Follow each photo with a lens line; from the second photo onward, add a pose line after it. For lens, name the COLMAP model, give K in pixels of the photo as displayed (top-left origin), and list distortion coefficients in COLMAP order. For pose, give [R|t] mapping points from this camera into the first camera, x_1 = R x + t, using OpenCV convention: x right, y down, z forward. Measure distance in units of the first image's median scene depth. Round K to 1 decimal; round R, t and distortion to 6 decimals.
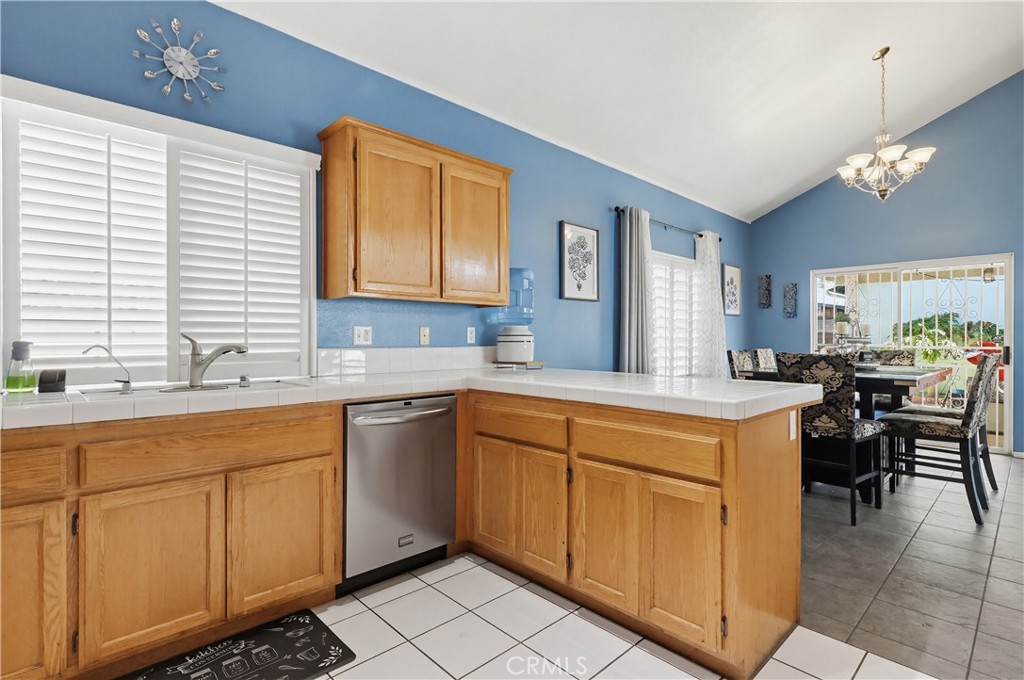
lens RADIAL K [[501.7, 0, 510.1], [0, 501.7, 337.0], [0, 0, 1]] dist [-0.001292, 0.001099]
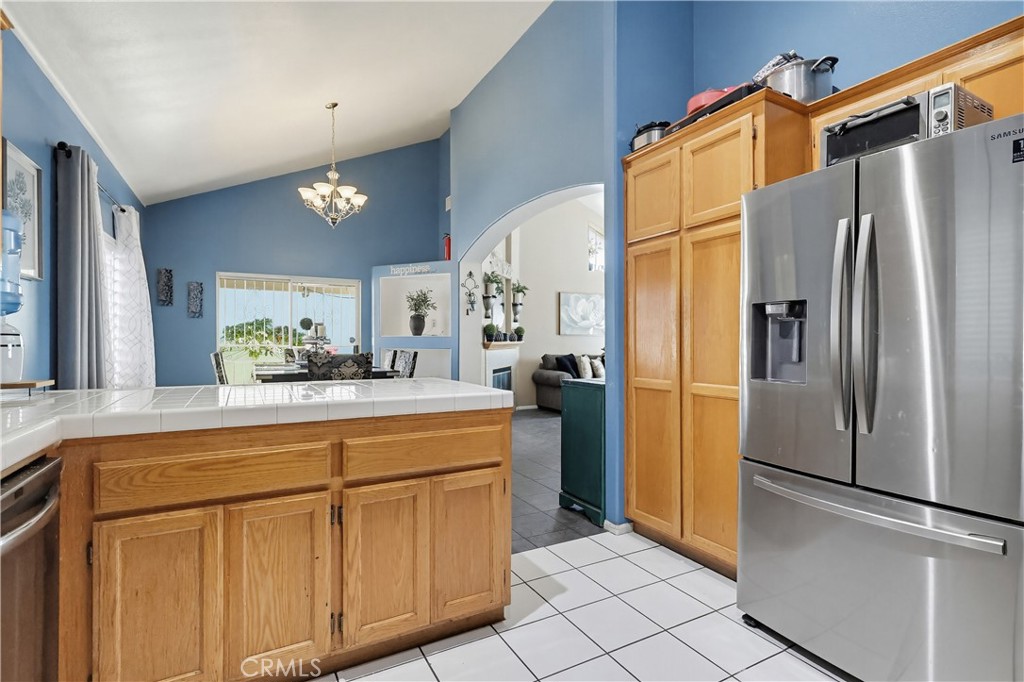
lens RADIAL K [[483.1, 0, 510.7], [0, 483.1, 343.4], [0, 0, 1]] dist [-0.003456, -0.000283]
pose [[0.258512, -0.007242, 0.965981, -0.420245], [-0.005434, 0.999945, 0.008950, -0.002042], [-0.965993, -0.007563, 0.258458, 0.415929]]
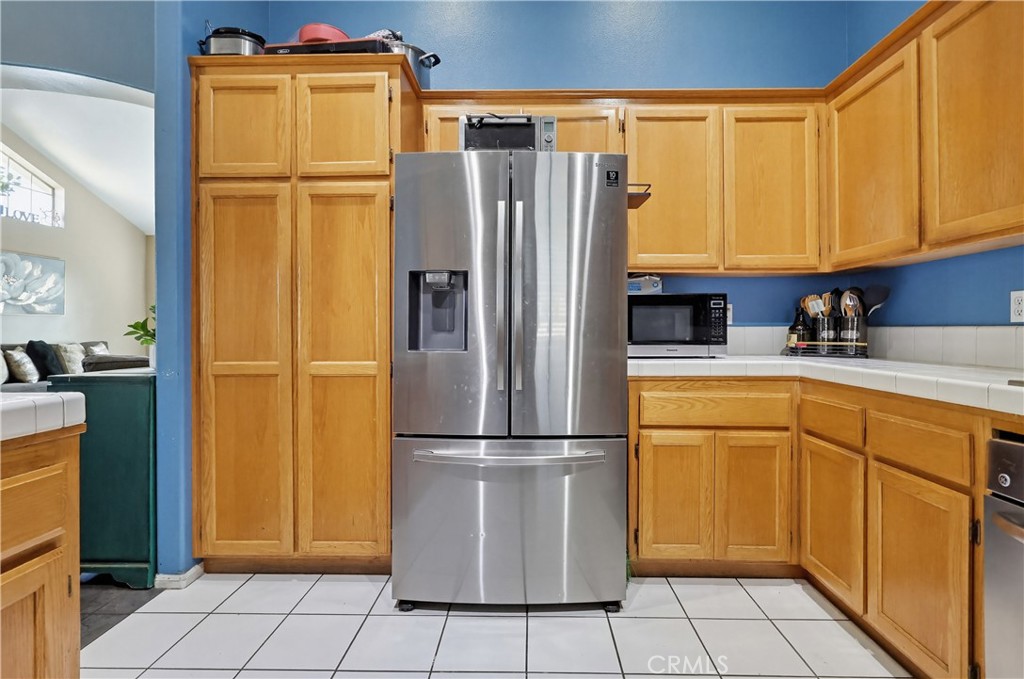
lens RADIAL K [[479.3, 0, 519.0], [0, 479.3, 328.6], [0, 0, 1]] dist [-0.005403, 0.003286]
pose [[-0.711786, -0.001868, 0.702394, -0.220662], [-0.005735, 0.999979, -0.003153, 0.026447], [-0.702373, -0.006273, -0.711781, 0.629489]]
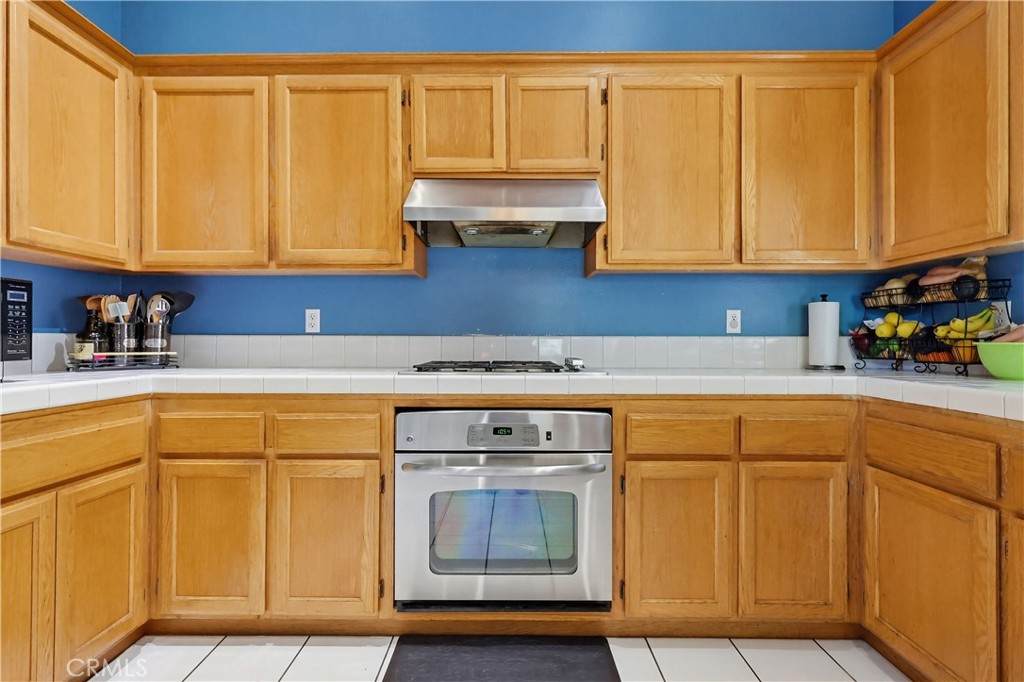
lens RADIAL K [[483.1, 0, 507.6], [0, 483.1, 339.4], [0, 0, 1]] dist [-0.003456, -0.000283]
pose [[-0.697084, -0.003913, -0.716978, 0.122806], [0.001202, 0.999977, -0.006627, 0.030949], [0.716988, -0.005481, -0.697064, 0.557967]]
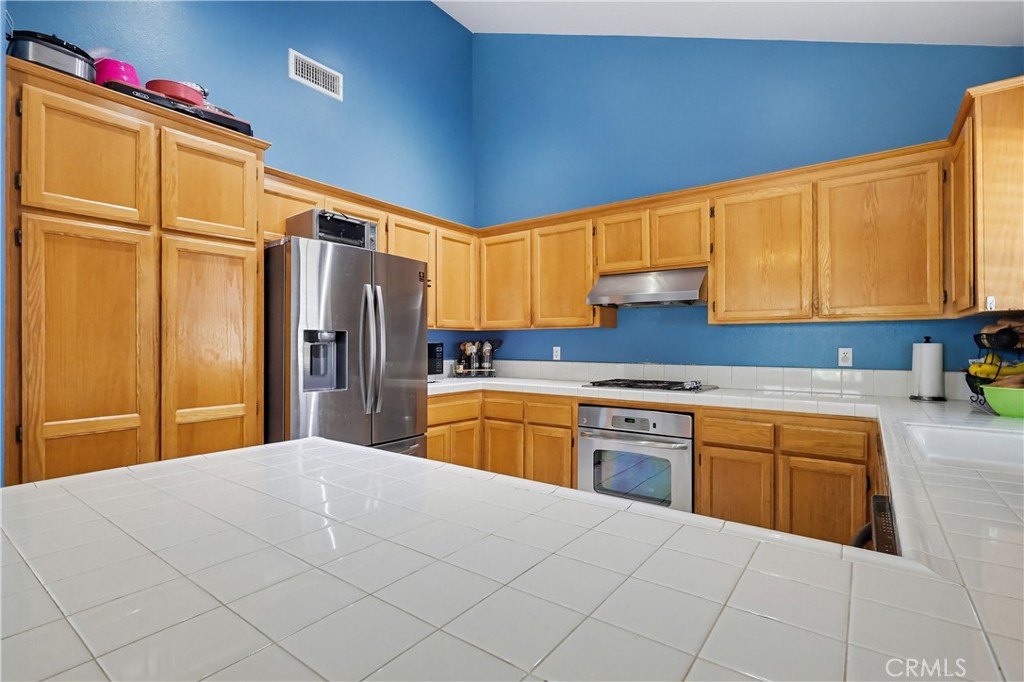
lens RADIAL K [[483.1, 0, 510.1], [0, 483.1, 338.6], [0, 0, 1]] dist [-0.003456, -0.000283]
pose [[-0.986723, -0.005433, -0.162324, 0.142462], [-0.002271, 0.999804, -0.019663, -0.024414], [0.162399, -0.019033, -0.986542, 1.190582]]
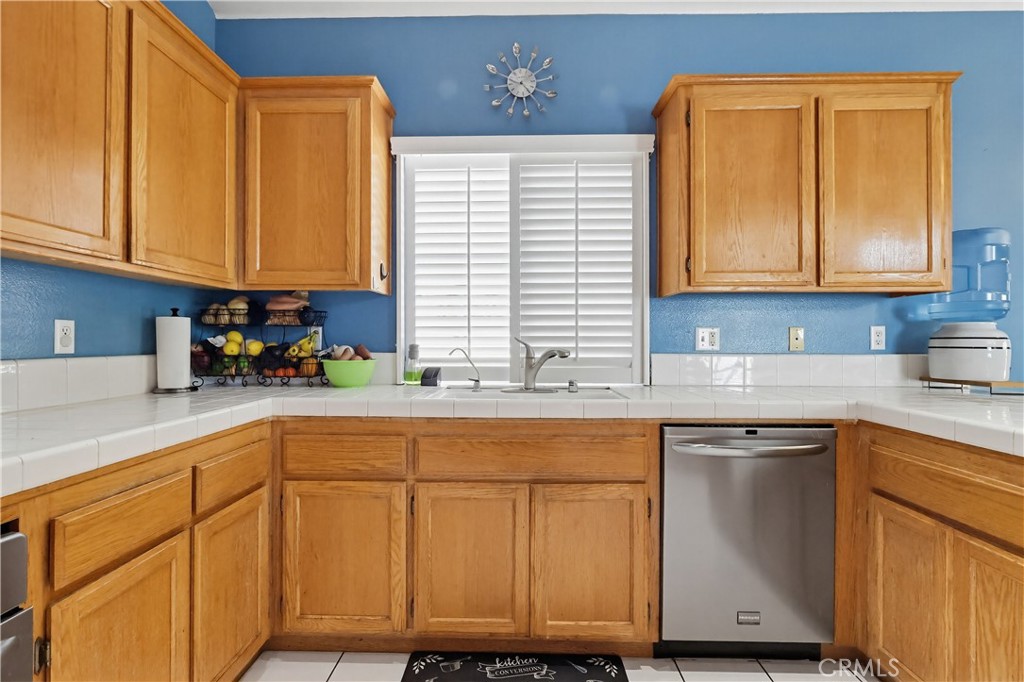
lens RADIAL K [[479.3, 0, 504.2], [0, 479.3, 338.2], [0, 0, 1]] dist [-0.005403, 0.003286]
pose [[0.707260, -0.000697, -0.706953, 0.030224], [0.000501, 1.000000, -0.000485, -0.003892], [0.706954, -0.000011, 0.707260, 0.215480]]
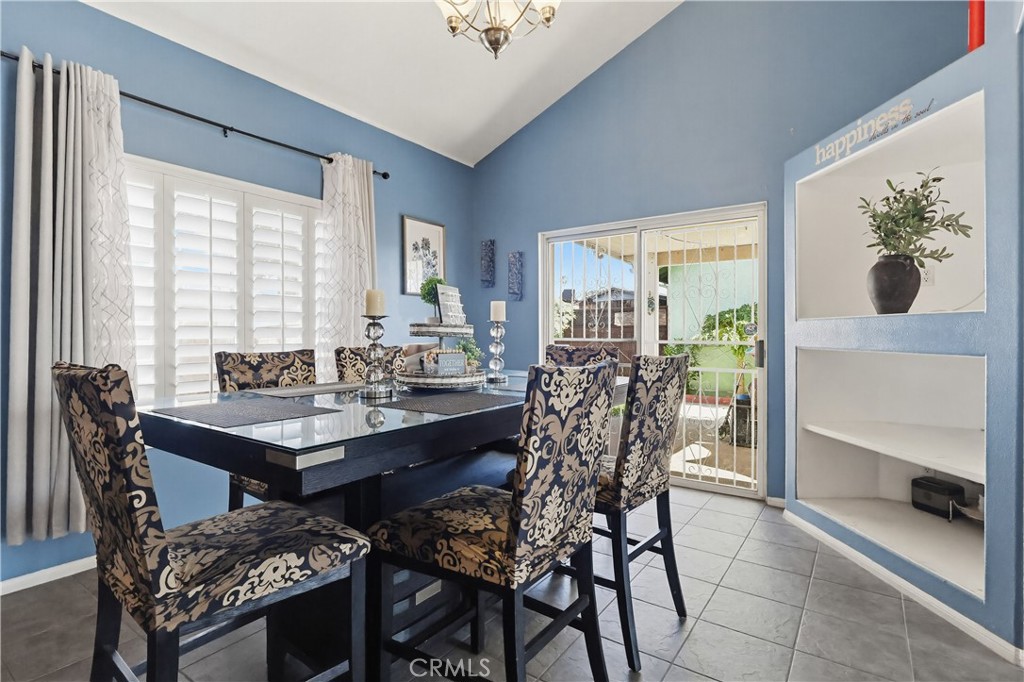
lens RADIAL K [[501.7, 0, 510.3], [0, 501.7, 333.7], [0, 0, 1]] dist [-0.001292, 0.001099]
pose [[0.981093, -0.003356, 0.193506, 0.987940], [0.003335, 0.999994, 0.000433, 0.015000], [-0.193506, 0.000221, 0.981099, 0.756927]]
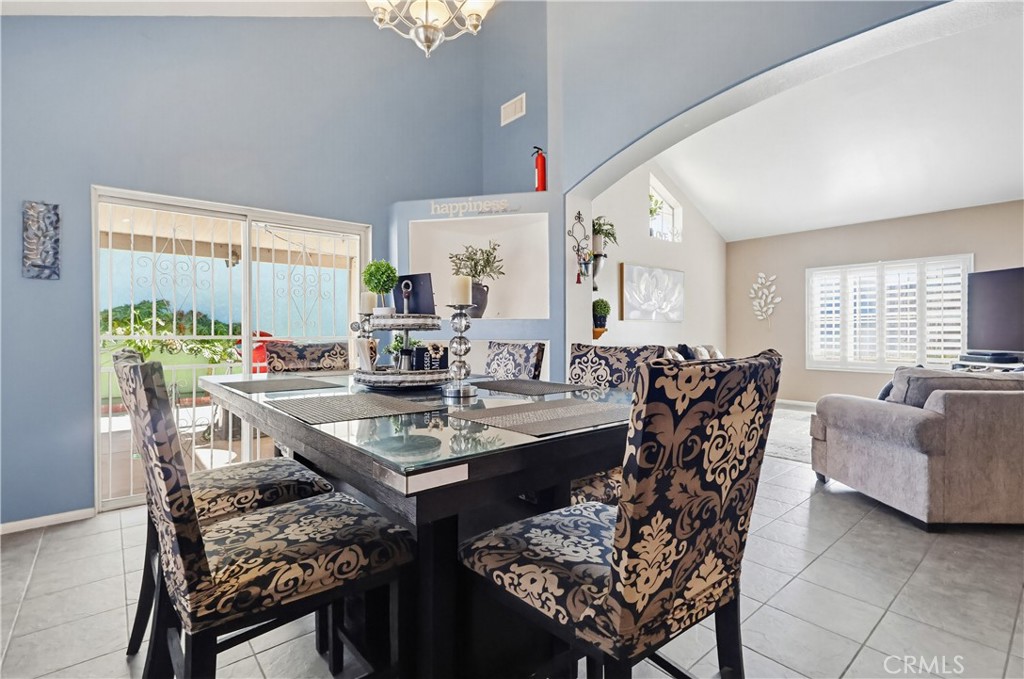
lens RADIAL K [[479.3, 0, 512.5], [0, 479.3, 341.8], [0, 0, 1]] dist [-0.005403, 0.003286]
pose [[0.057196, -0.021773, 0.998126, 0.379818], [0.000049, 0.999762, 0.021806, 0.020875], [-0.998363, -0.001198, 0.057184, 1.325455]]
